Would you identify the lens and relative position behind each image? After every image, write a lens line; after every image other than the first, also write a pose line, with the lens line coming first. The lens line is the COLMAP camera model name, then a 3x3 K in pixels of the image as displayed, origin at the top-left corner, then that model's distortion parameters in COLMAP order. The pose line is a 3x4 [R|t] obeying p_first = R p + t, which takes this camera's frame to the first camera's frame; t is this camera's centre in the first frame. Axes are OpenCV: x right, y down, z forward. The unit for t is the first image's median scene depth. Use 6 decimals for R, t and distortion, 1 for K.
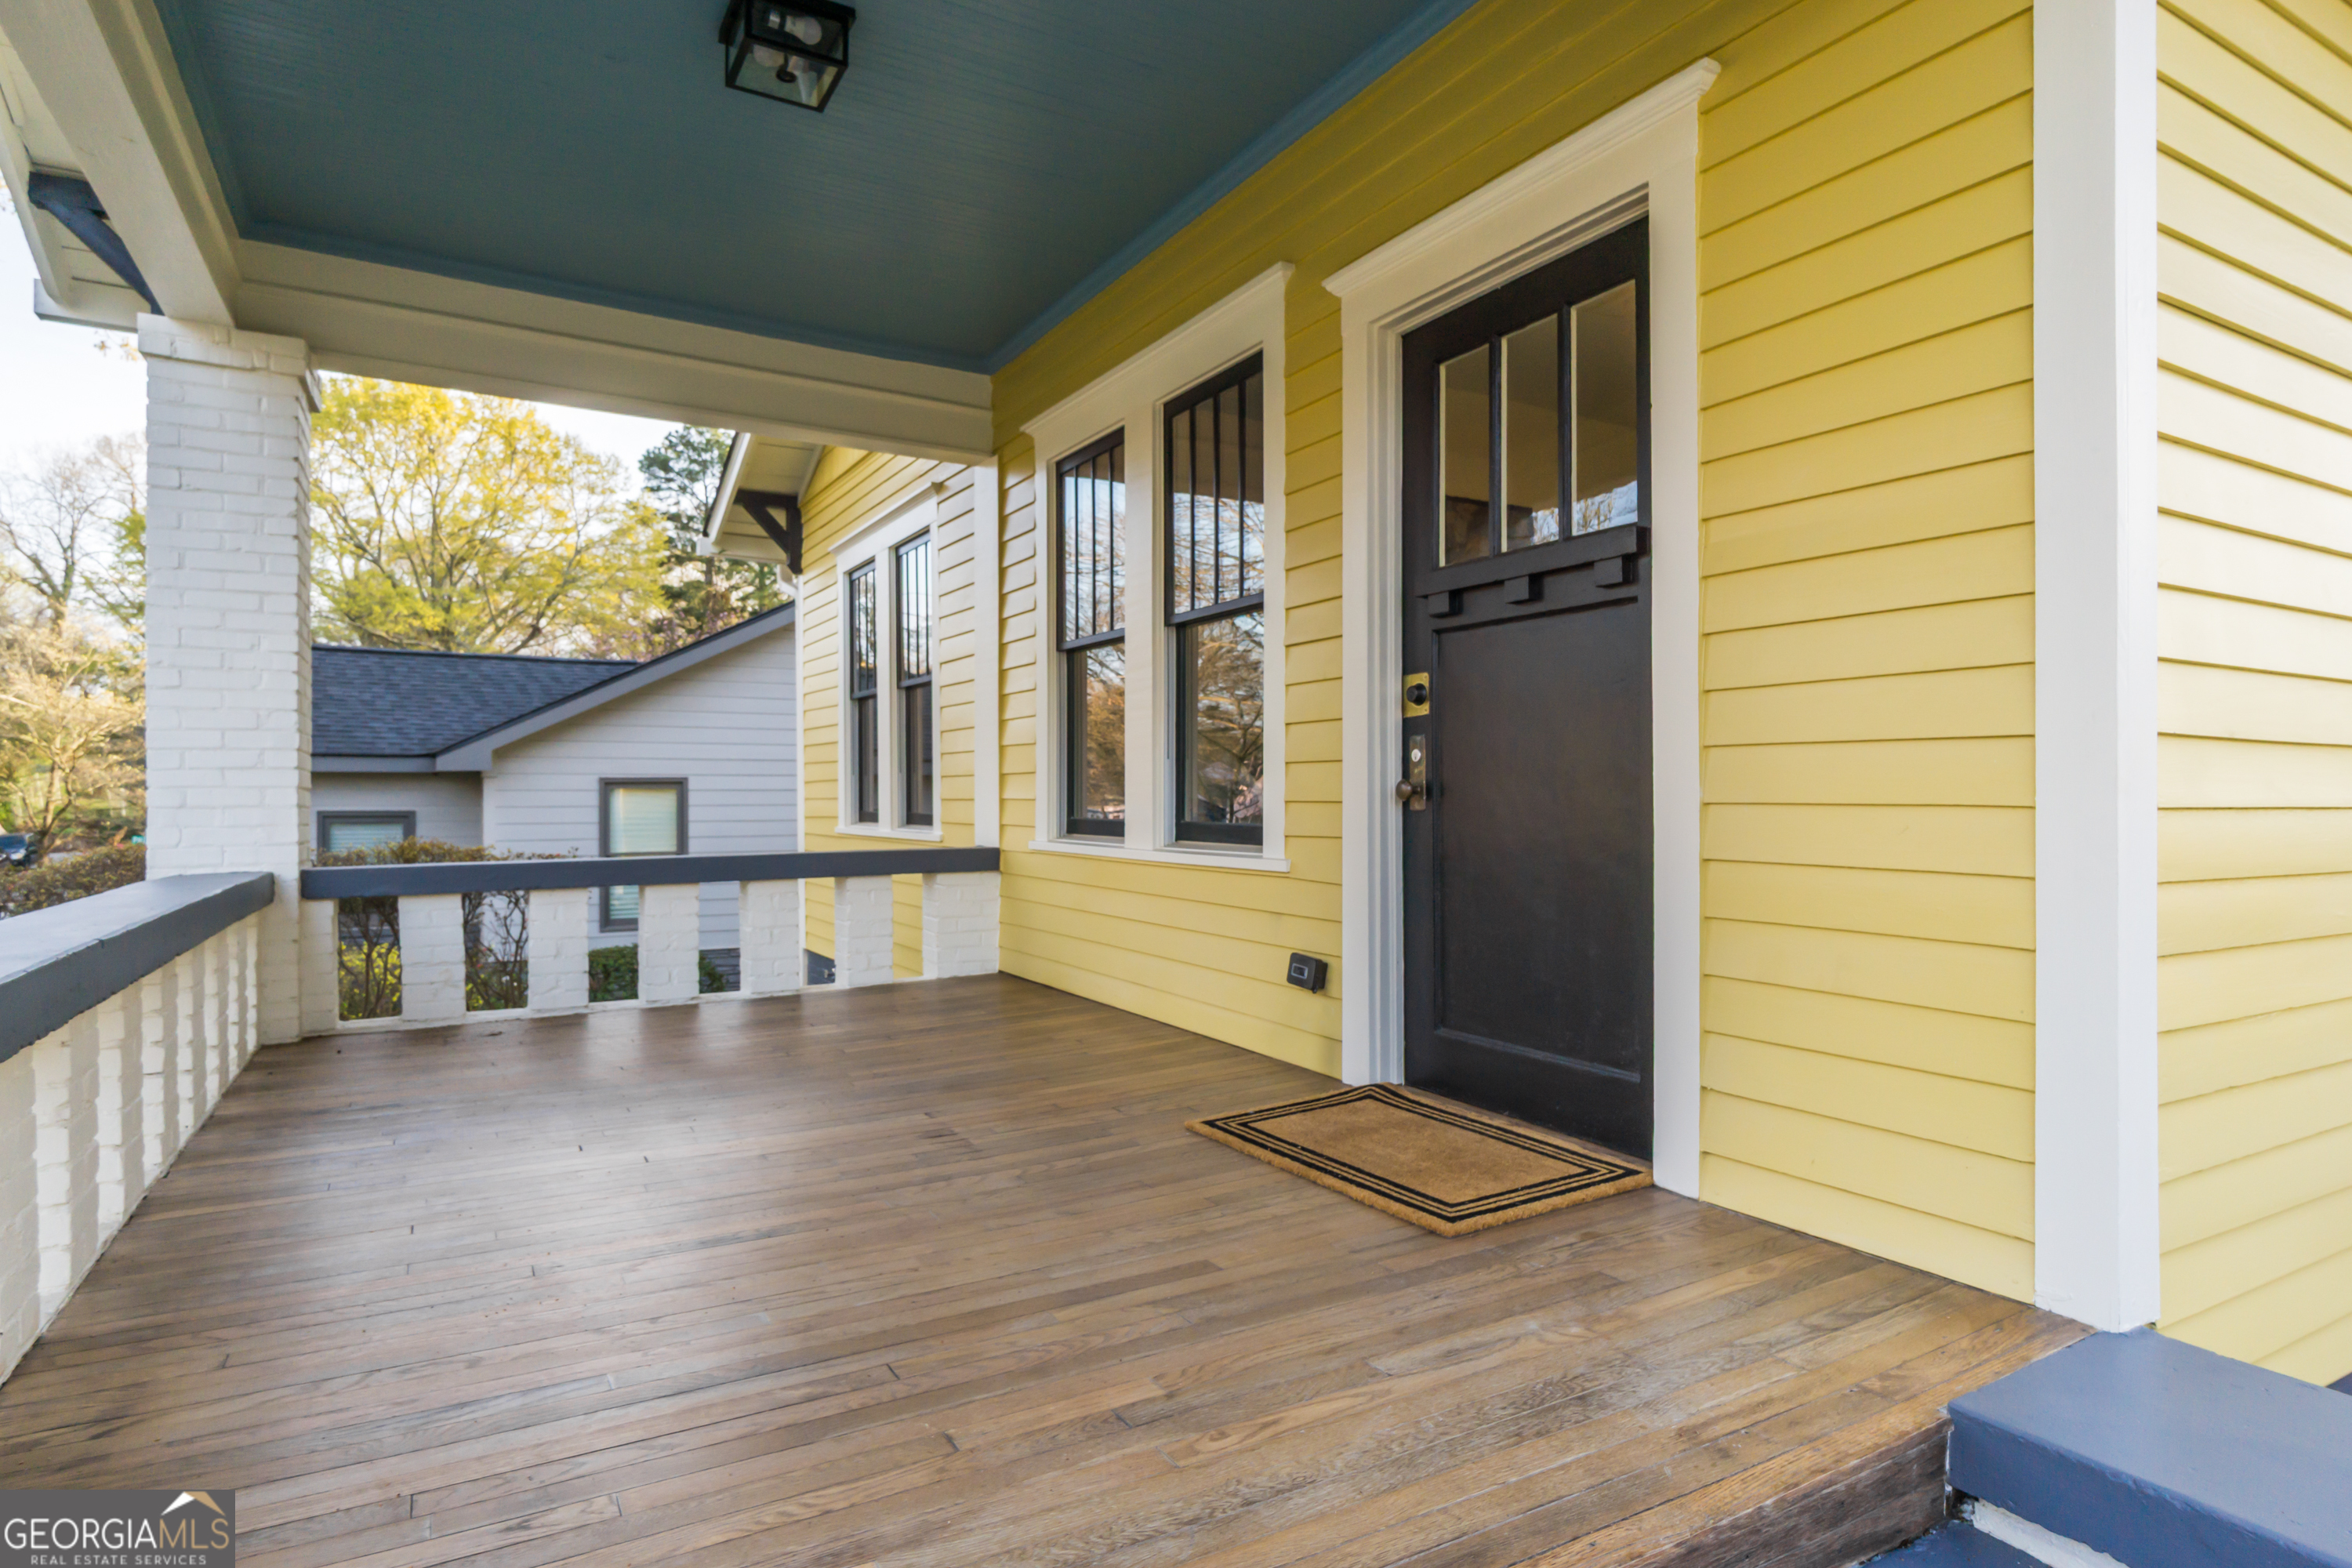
lens RADIAL K [[1265.2, 0, 1176.0], [0, 1265.2, 784.0], [0, 0, 1]] dist [-0.000591, -0.000172]
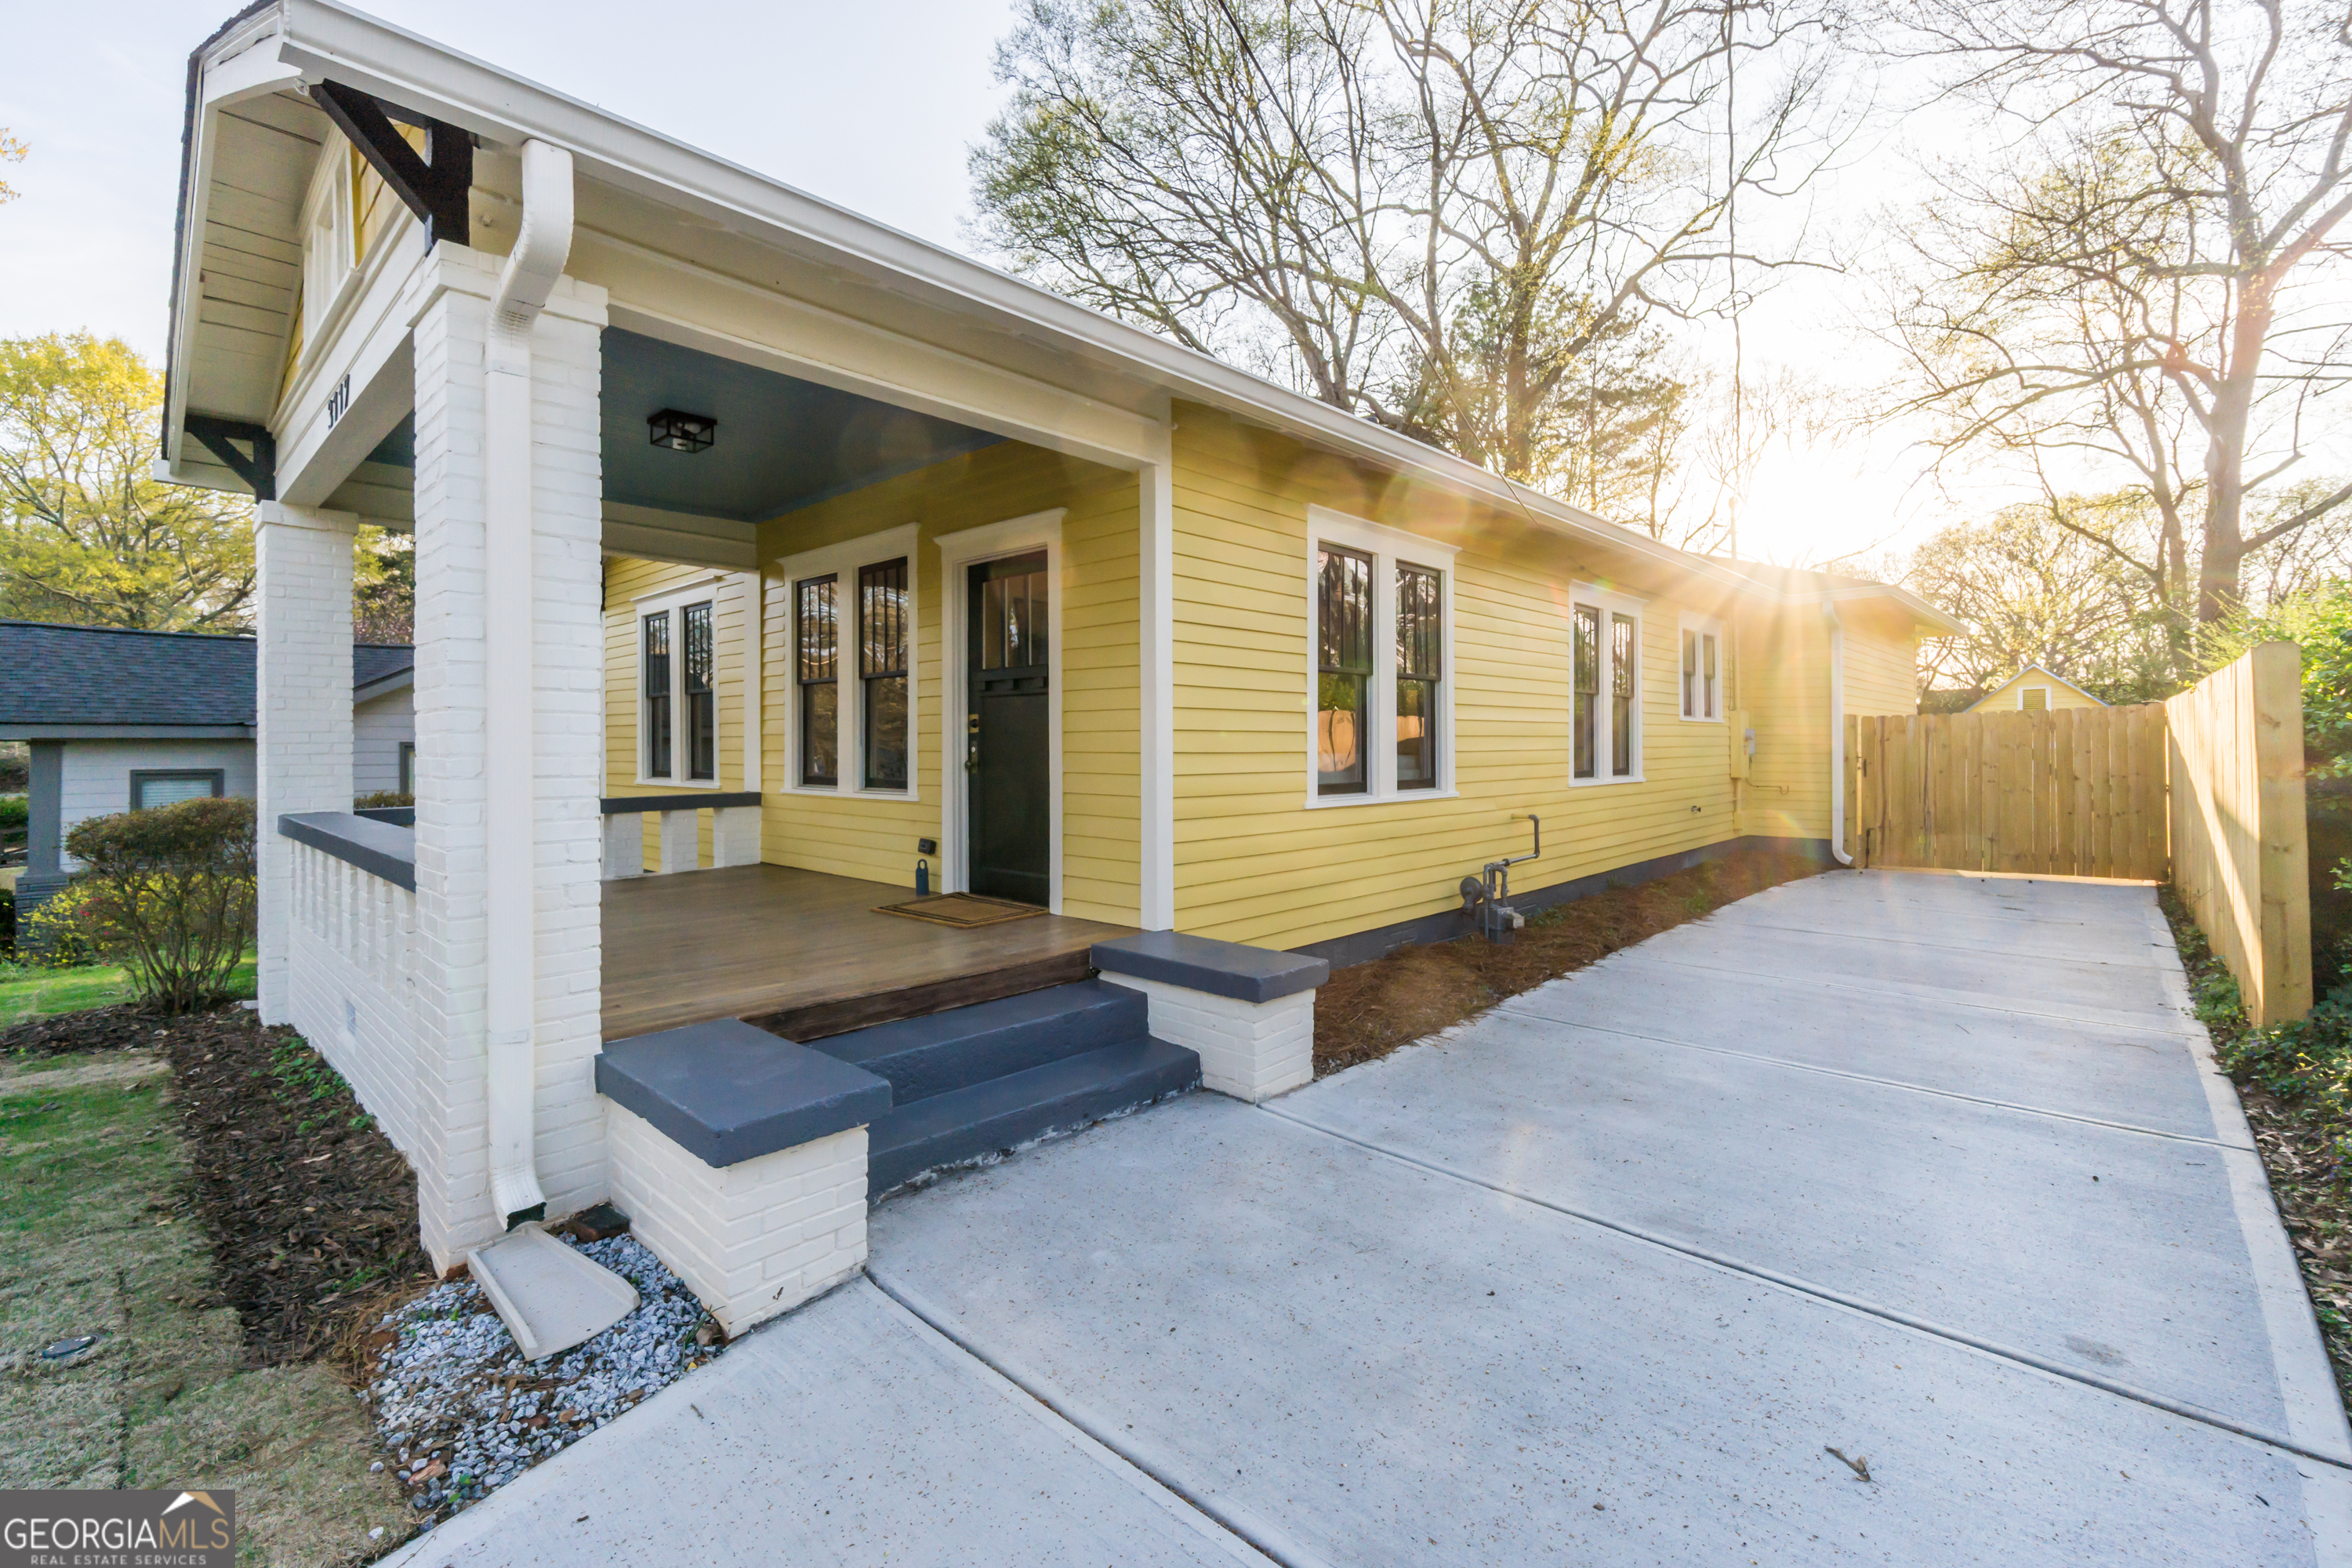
lens RADIAL K [[1014.4, 0, 1156.0], [0, 1014.4, 749.6], [0, 0, 1]] dist [-0.001962, -0.000256]
pose [[0.961669, -0.002676, 0.274198, 0.001673], [-0.000732, 0.999924, 0.012325, -0.030512], [-0.274210, -0.012053, 0.961594, -0.576228]]
